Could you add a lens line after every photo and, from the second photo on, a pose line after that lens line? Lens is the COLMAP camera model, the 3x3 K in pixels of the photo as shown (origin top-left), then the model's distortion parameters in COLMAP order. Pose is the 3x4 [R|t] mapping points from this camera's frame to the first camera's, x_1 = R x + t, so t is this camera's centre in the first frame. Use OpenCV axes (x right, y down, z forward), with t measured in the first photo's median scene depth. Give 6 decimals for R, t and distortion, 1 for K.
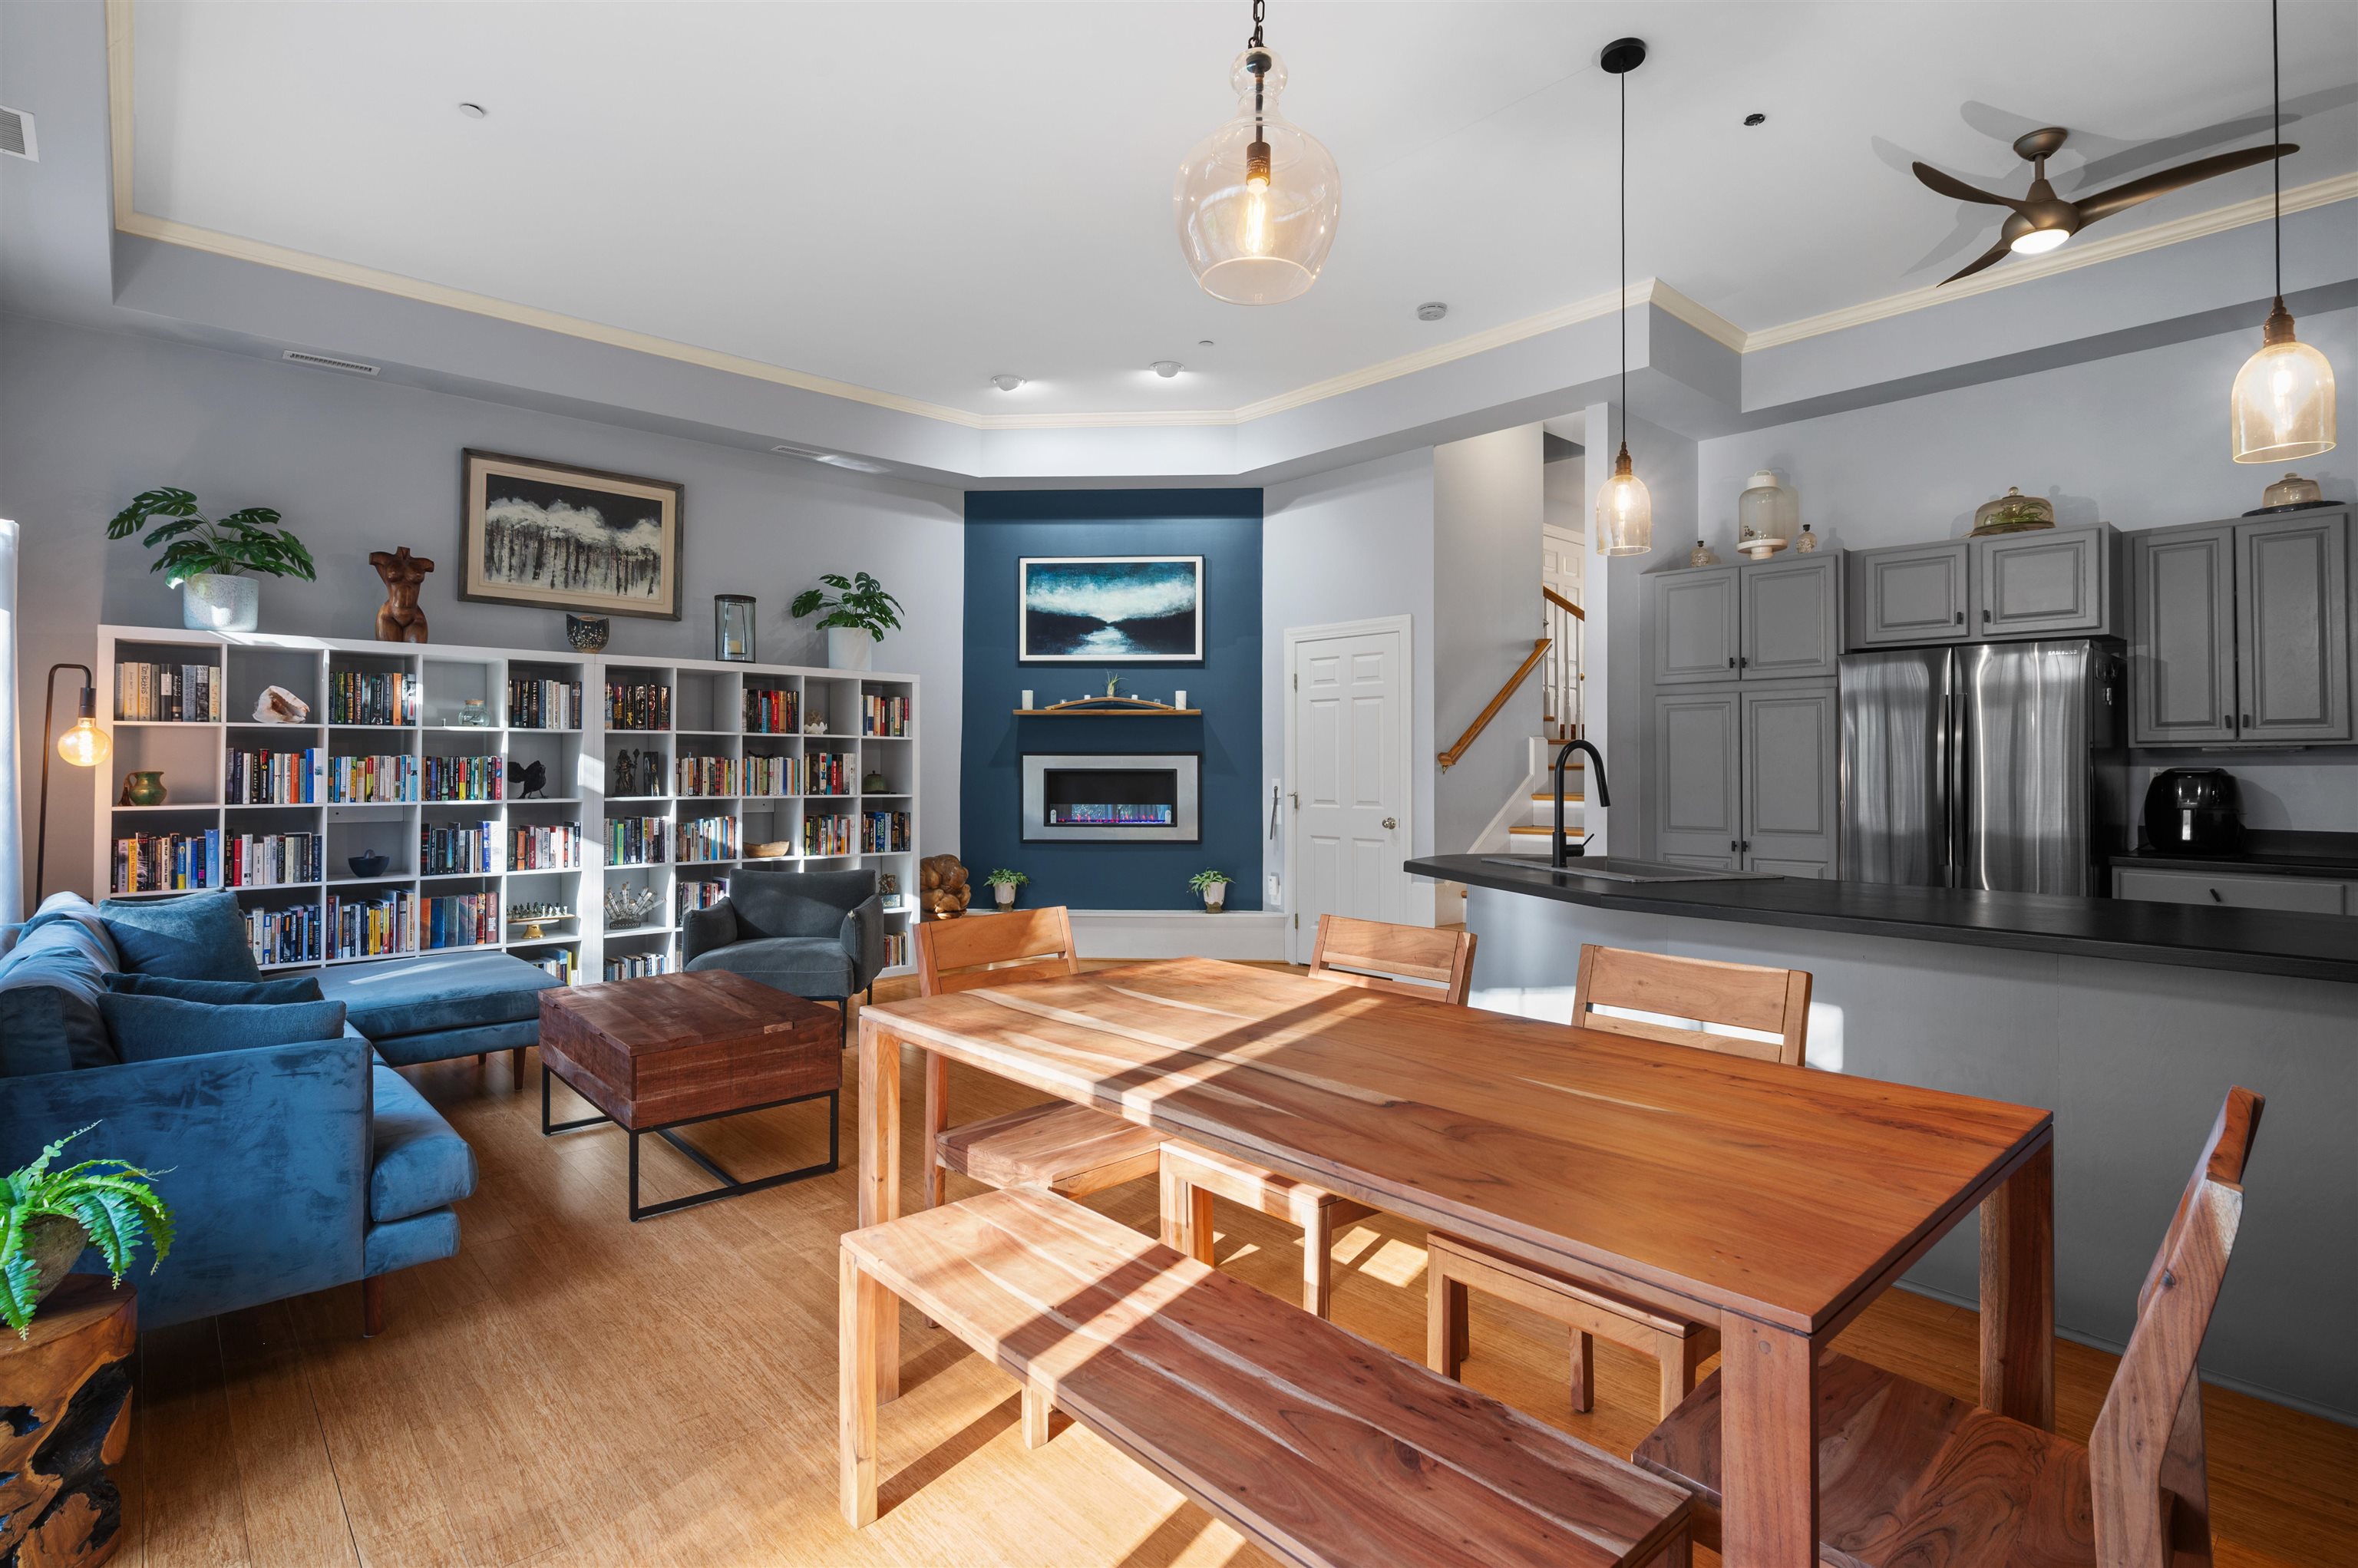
lens RADIAL K [[1139.5, 0, 1184.2], [0, 1139.5, 751.4], [0, 0, 1]] dist [-0.012484, 0.001063]
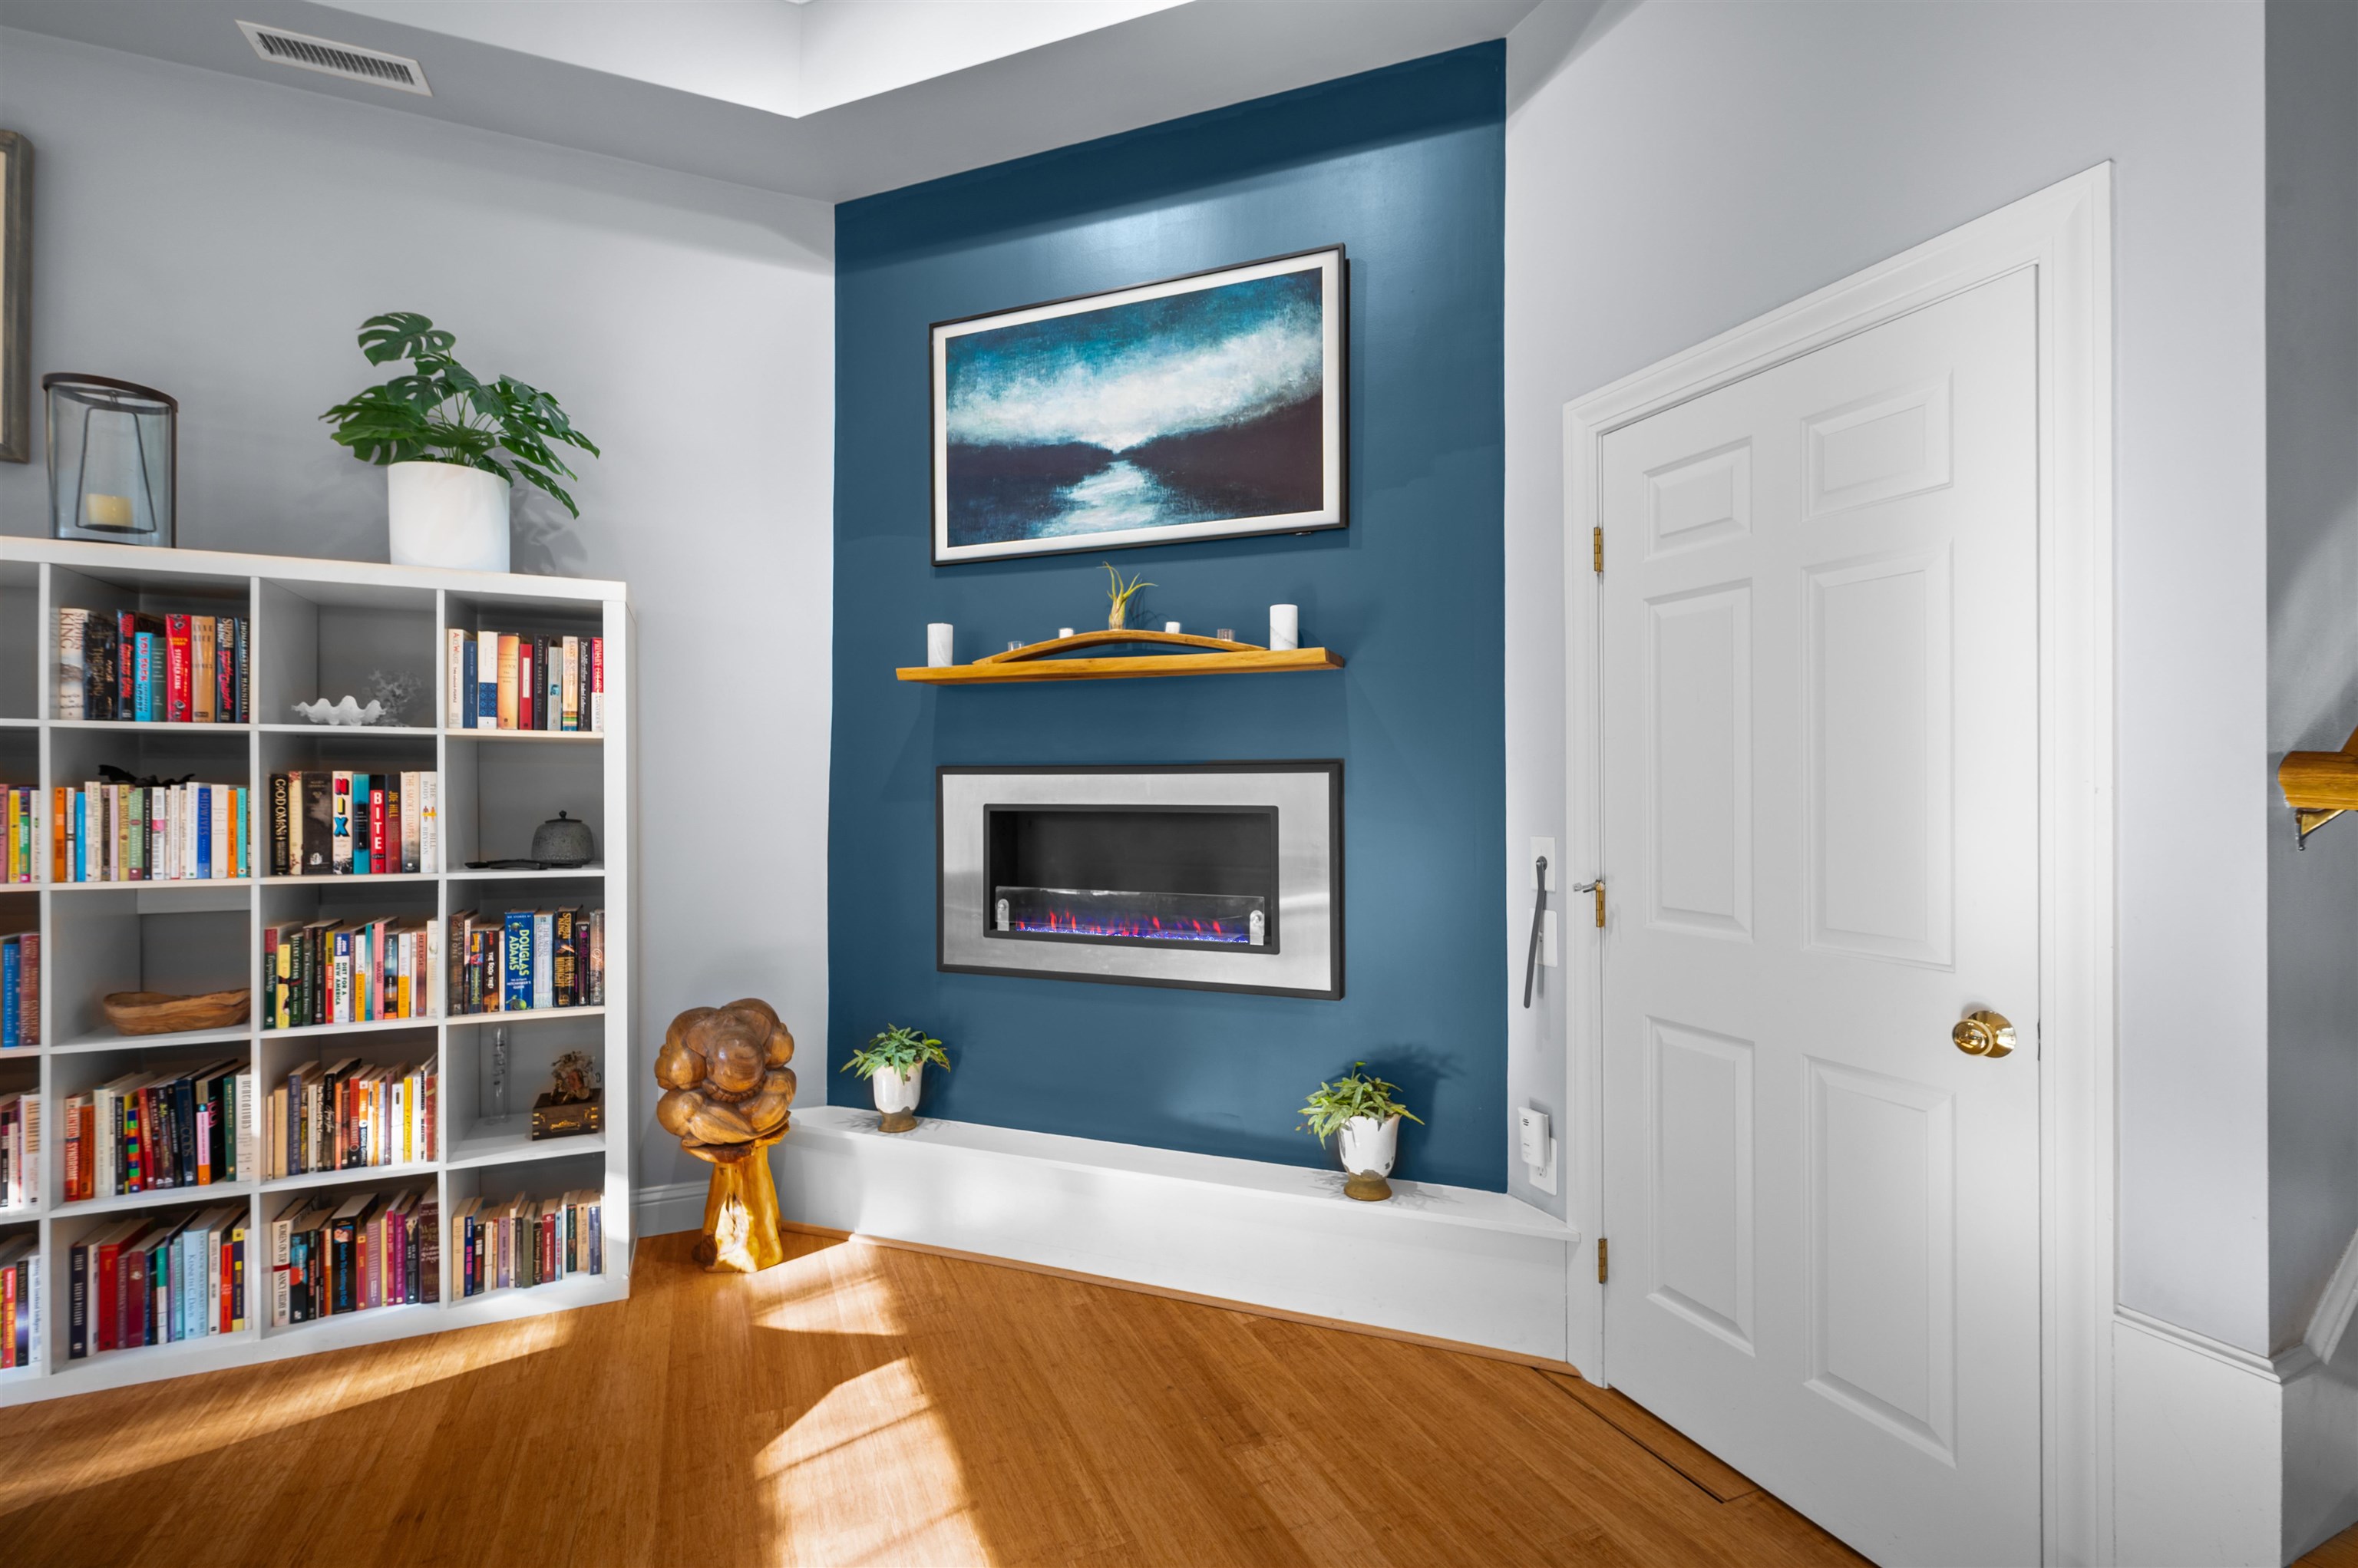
lens RADIAL K [[1056.5, 0, 1180.2], [0, 1056.5, 782.2], [0, 0, 1]] dist [-0.000537, 0.000054]
pose [[0.951460, -0.002900, -0.307758, 0.088383], [0.006932, 0.999904, 0.012008, 0.002925], [0.307694, -0.013558, 0.951389, 0.770814]]
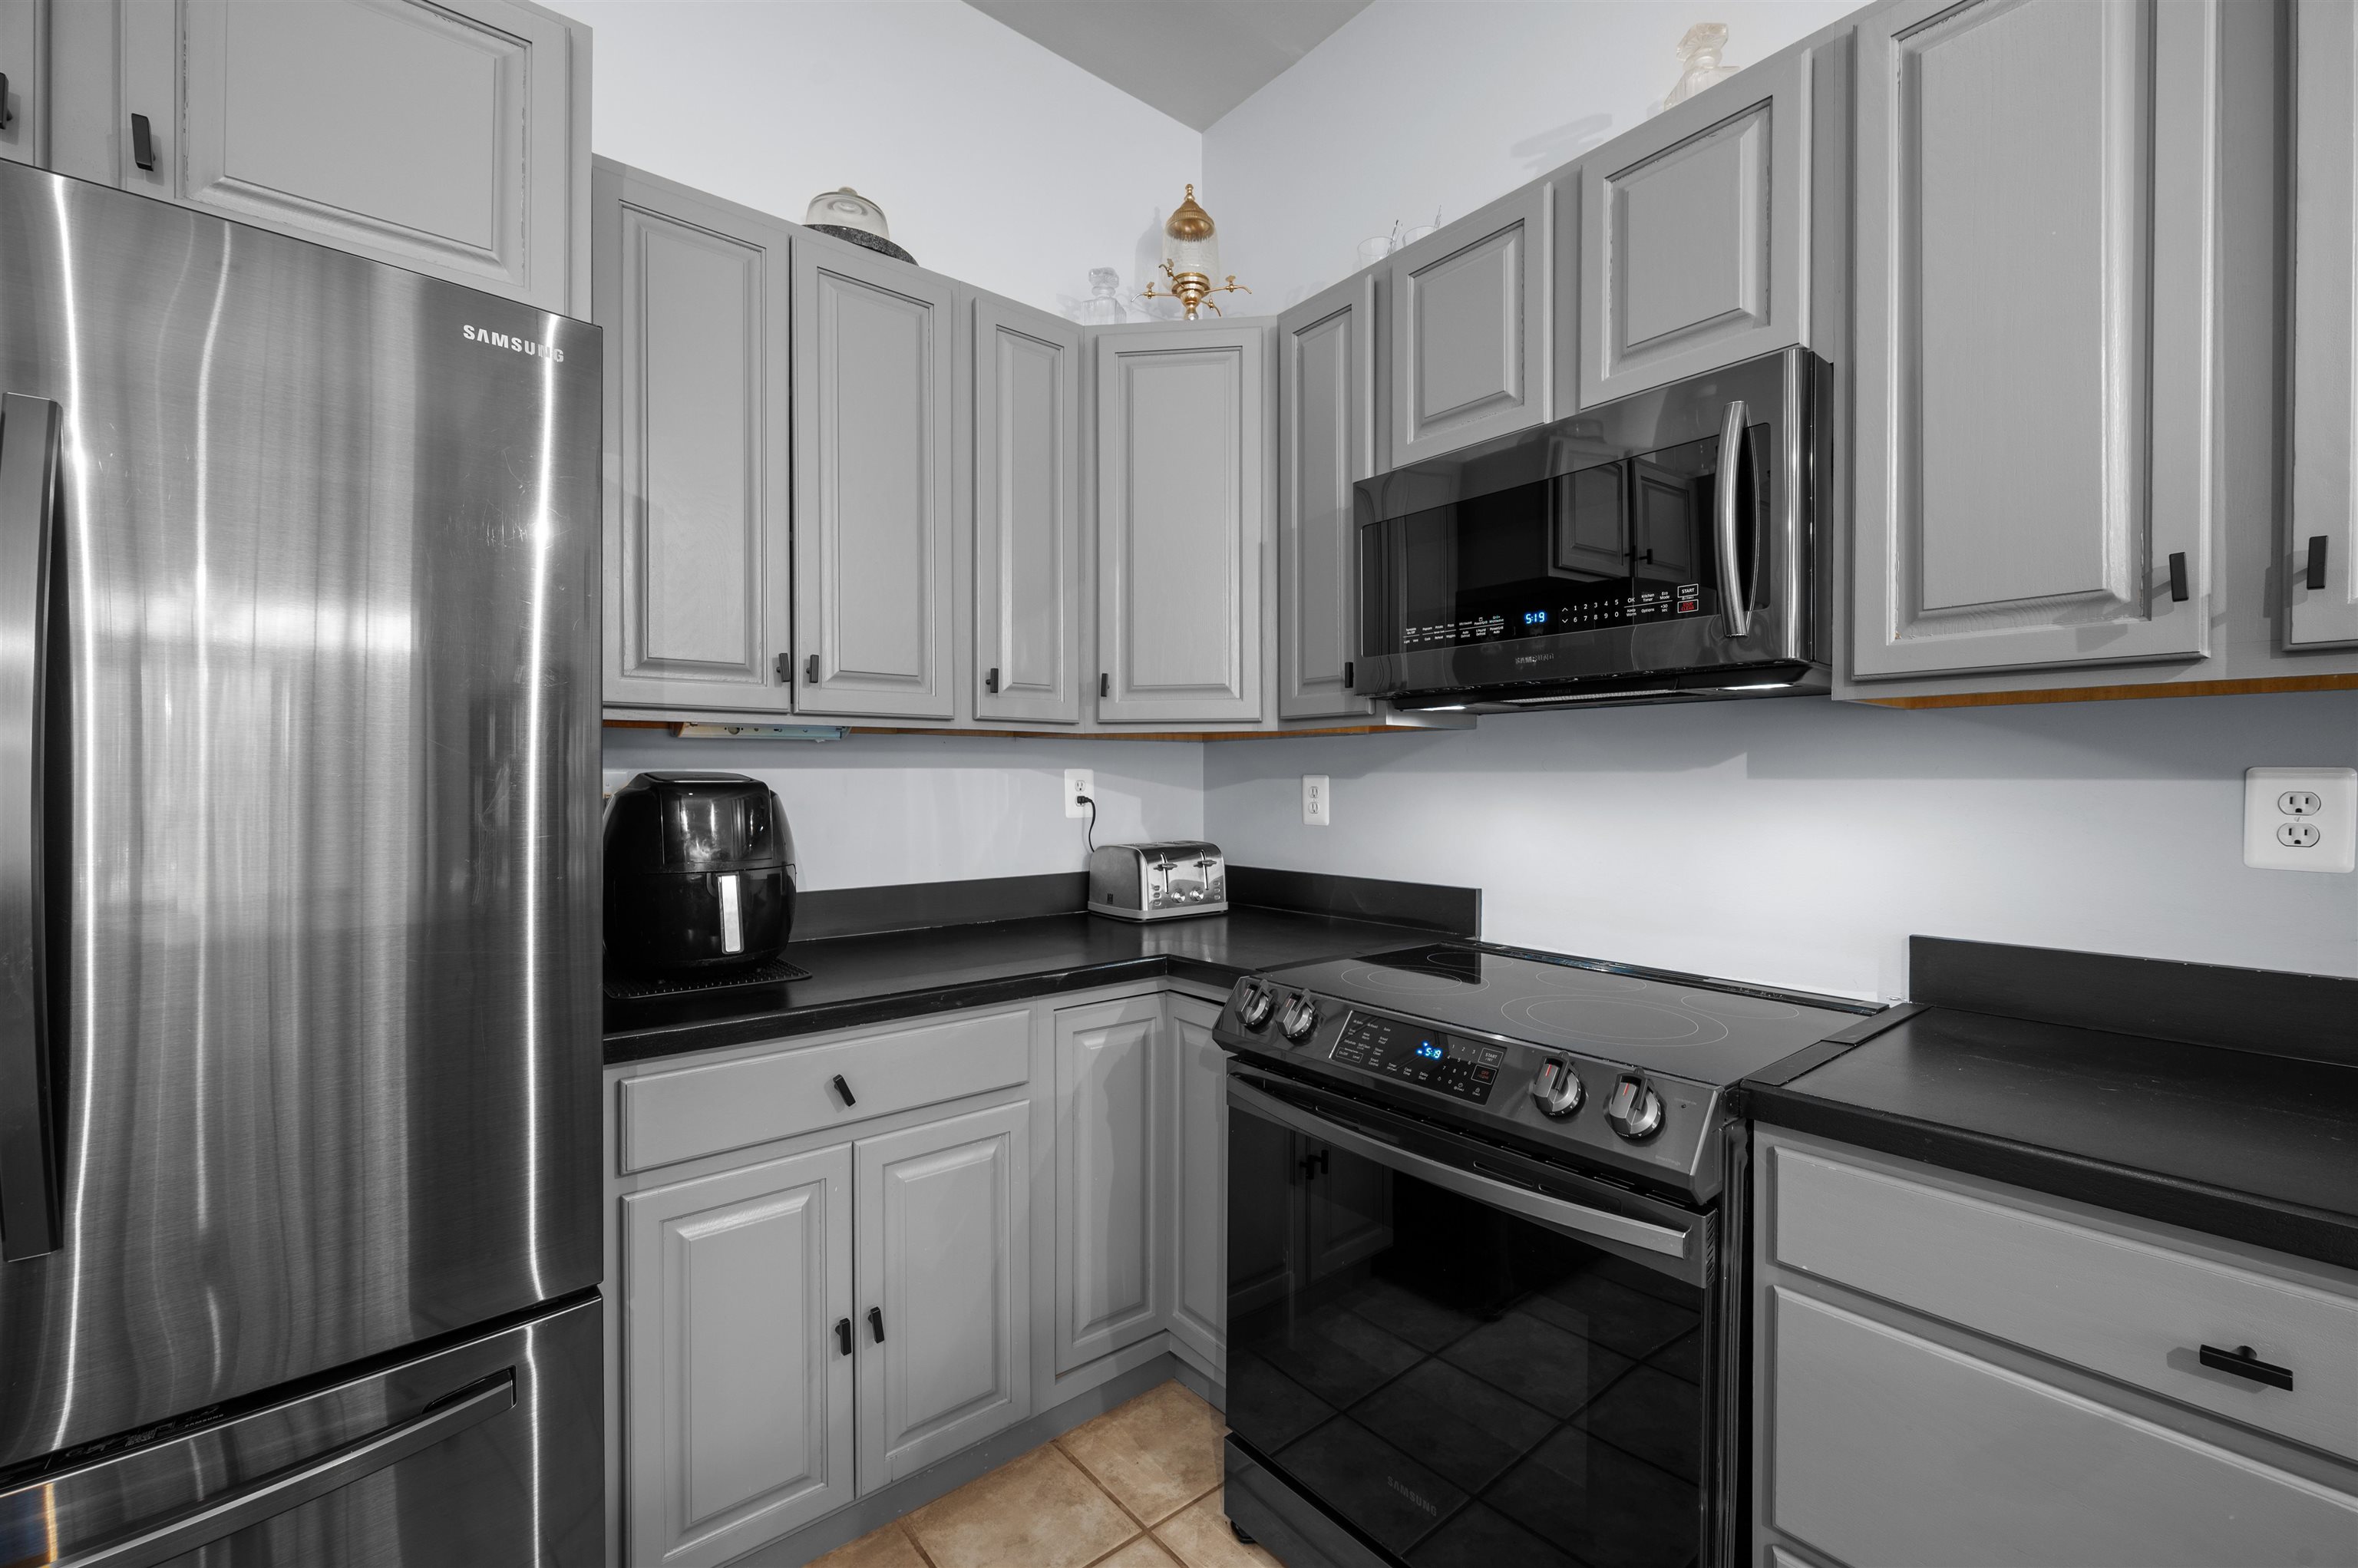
lens RADIAL K [[988.8, 0, 1171.4], [0, 988.8, 783.9], [0, 0, 1]] dist [-0.000785, 0.001138]
pose [[0.055829, -0.007893, 0.998409, 0.391722], [-0.013265, 0.999875, 0.008646, 0.010081], [-0.998352, -0.013726, 0.055717, 0.592493]]
